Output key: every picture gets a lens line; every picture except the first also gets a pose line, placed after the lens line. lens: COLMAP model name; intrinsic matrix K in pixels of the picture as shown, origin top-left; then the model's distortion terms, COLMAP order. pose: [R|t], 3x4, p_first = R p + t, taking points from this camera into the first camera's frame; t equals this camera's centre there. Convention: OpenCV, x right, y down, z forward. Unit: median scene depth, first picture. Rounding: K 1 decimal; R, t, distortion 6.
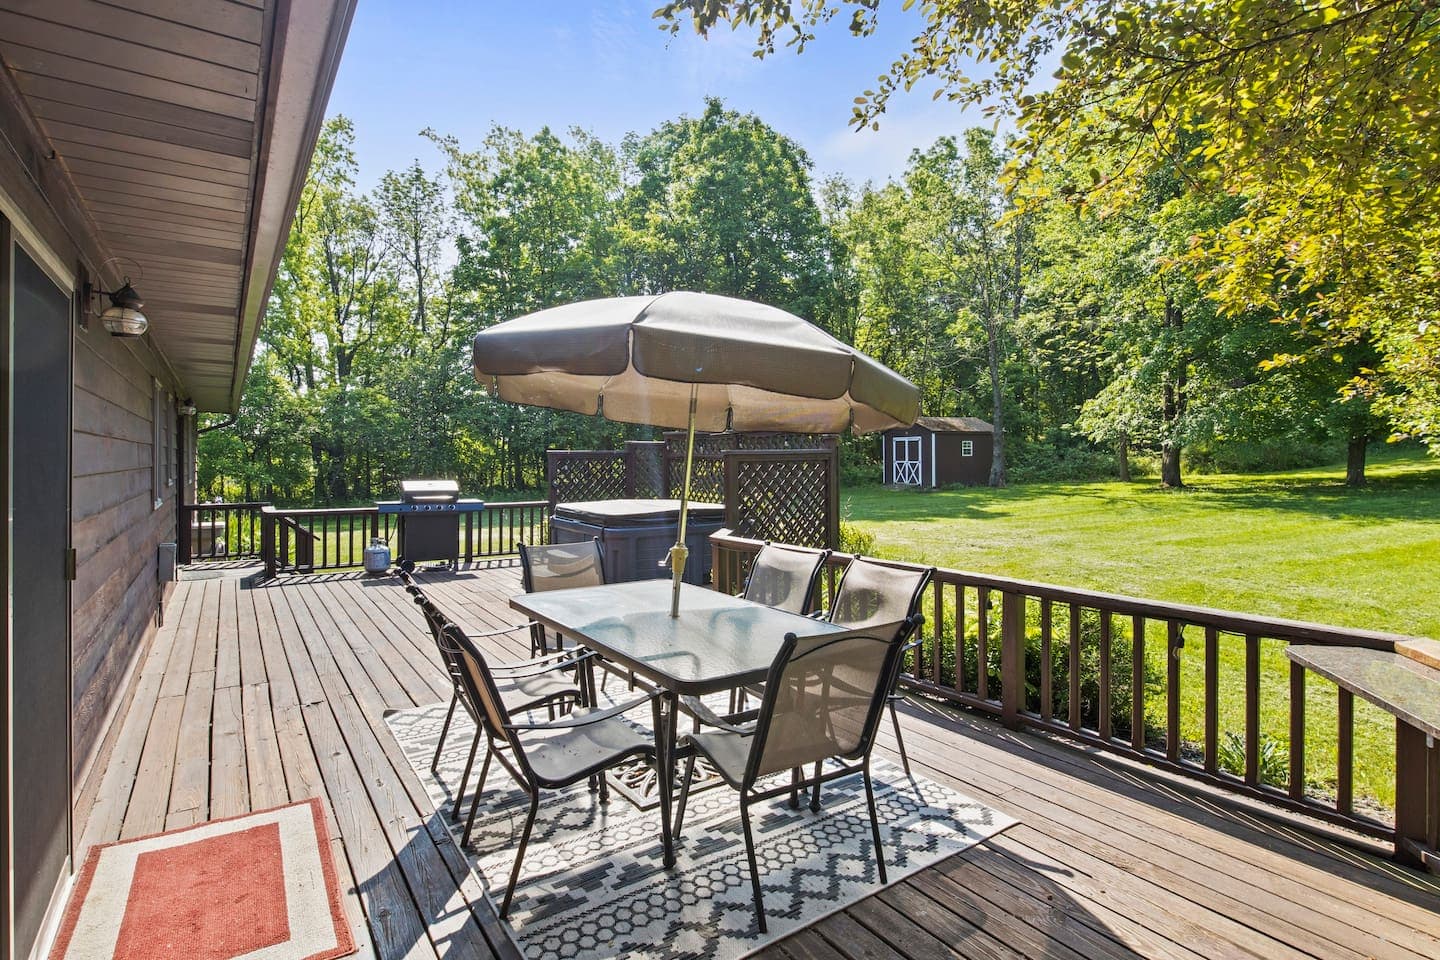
lens RADIAL K [[710.9, 0, 720.0], [0, 710.9, 480.0], [0, 0, 1]] dist [-0.004425, -0.000751]
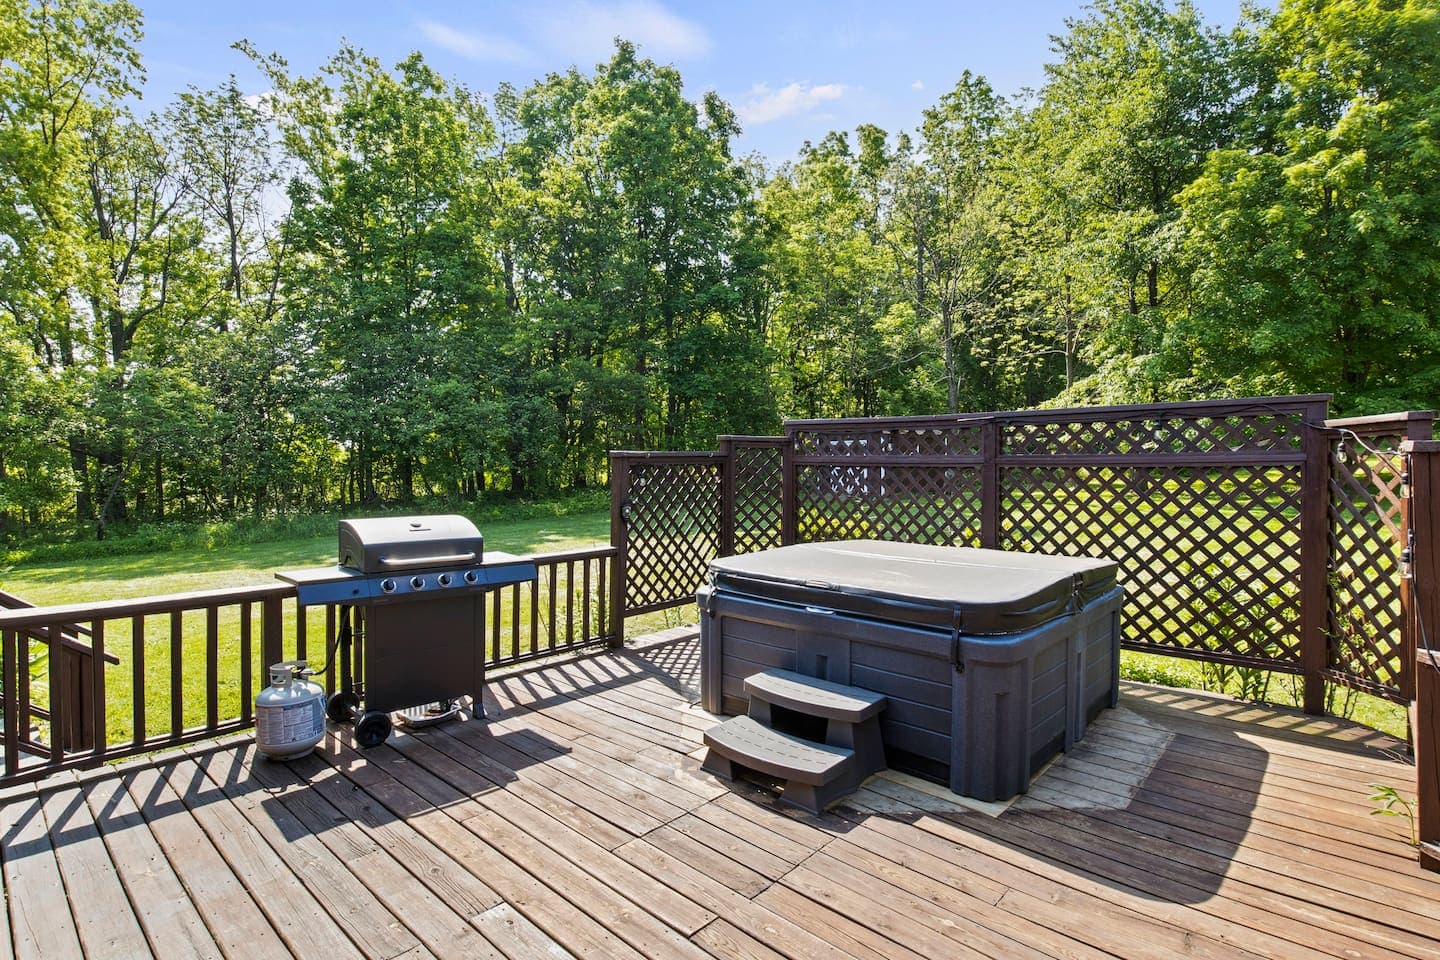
lens RADIAL K [[710.9, 0, 720.0], [0, 710.9, 480.0], [0, 0, 1]] dist [-0.004425, -0.000751]
pose [[0.974979, -0.008390, 0.222138, -0.085434], [0.010211, 0.999923, -0.007047, -0.004747], [-0.222062, 0.009139, 0.974990, 0.140578]]
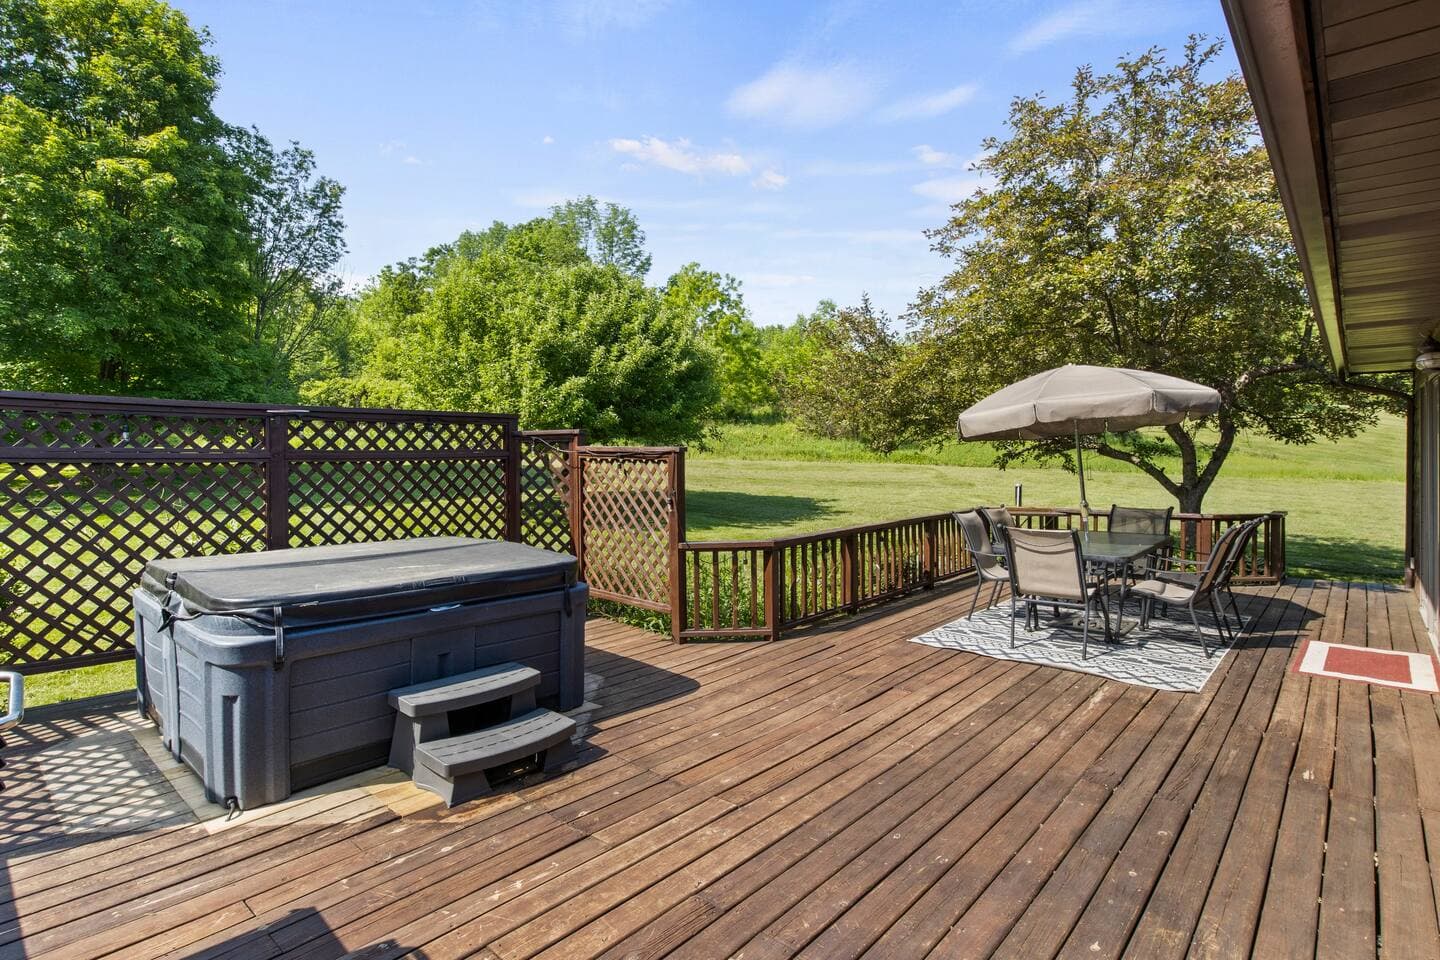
lens RADIAL K [[722.0, 0, 714.1], [0, 722.0, 482.1], [0, 0, 1]] dist [-0.001644, -0.000860]
pose [[-0.226807, -0.033821, 0.973352, -0.158256], [0.034512, 0.998490, 0.042736, -0.007131], [-0.973328, 0.043285, -0.225297, 0.226248]]
